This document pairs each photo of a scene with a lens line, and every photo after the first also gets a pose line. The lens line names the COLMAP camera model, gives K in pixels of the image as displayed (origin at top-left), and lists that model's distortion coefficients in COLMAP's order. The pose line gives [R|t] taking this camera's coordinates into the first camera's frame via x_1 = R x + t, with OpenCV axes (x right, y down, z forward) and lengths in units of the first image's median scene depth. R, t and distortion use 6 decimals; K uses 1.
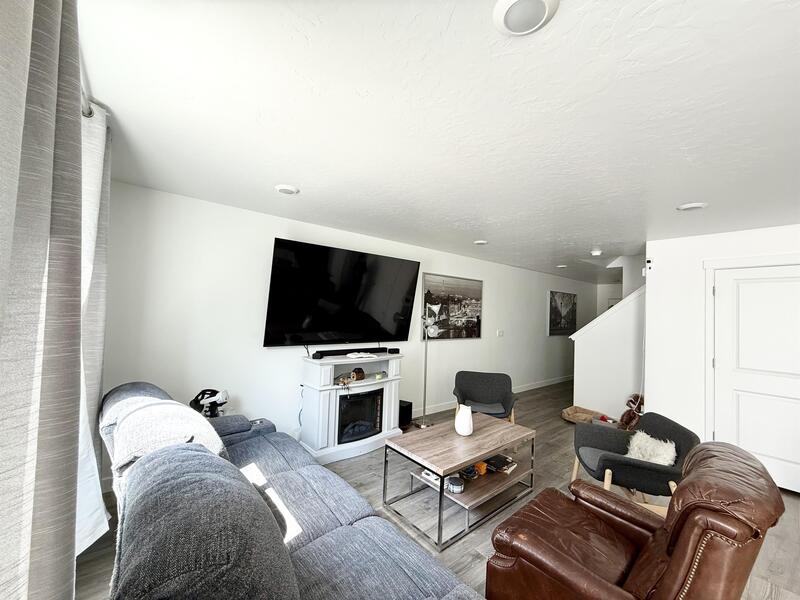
lens RADIAL K [[316.0, 0, 396.0], [0, 316.0, 298.3], [0, 0, 1]] dist [-0.003362, 0.000504]
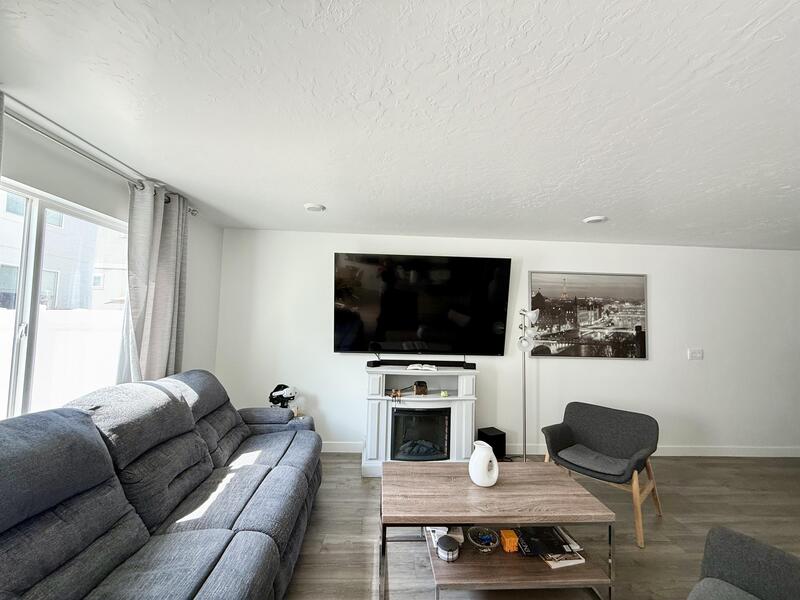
lens RADIAL K [[316.0, 0, 397.5], [0, 316.0, 299.4], [0, 0, 1]] dist [-0.003362, 0.000504]
pose [[0.804723, -0.053208, -0.591261, 0.362623], [0.026911, 0.998221, -0.053205, 0.028957], [0.593040, 0.026904, 0.804723, 0.205451]]
